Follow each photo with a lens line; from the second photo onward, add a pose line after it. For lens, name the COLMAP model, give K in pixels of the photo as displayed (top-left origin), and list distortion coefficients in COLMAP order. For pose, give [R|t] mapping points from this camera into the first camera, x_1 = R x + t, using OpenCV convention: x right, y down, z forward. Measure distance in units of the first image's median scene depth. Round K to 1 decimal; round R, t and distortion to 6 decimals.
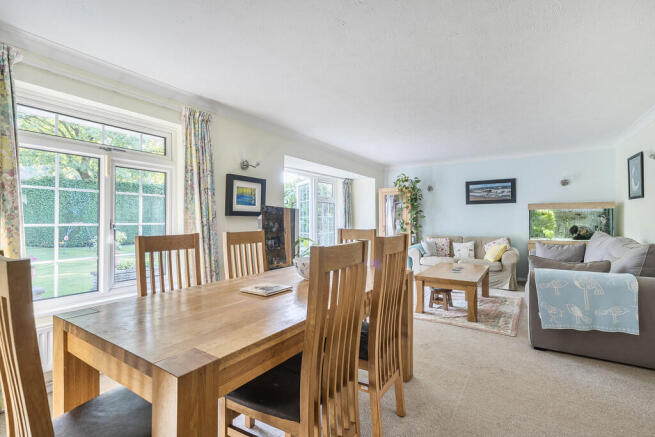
lens RADIAL K [[297.7, 0, 327.7], [0, 297.7, 220.3], [0, 0, 1]] dist [-0.000243, -0.000023]
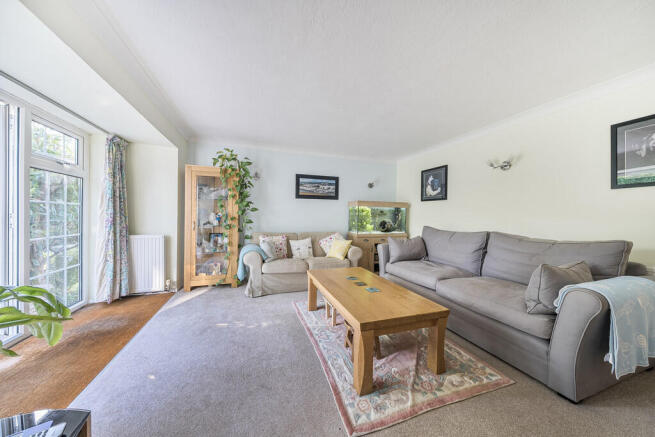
lens RADIAL K [[220.9, 0, 327.6], [0, 220.9, 218.3], [0, 0, 1]] dist [-0.000685, -0.000033]
pose [[0.616470, 0.009429, 0.787322, -0.020182], [-0.013898, 0.999903, -0.001093, 0.009248], [-0.787256, -0.010269, 0.616541, 0.521531]]
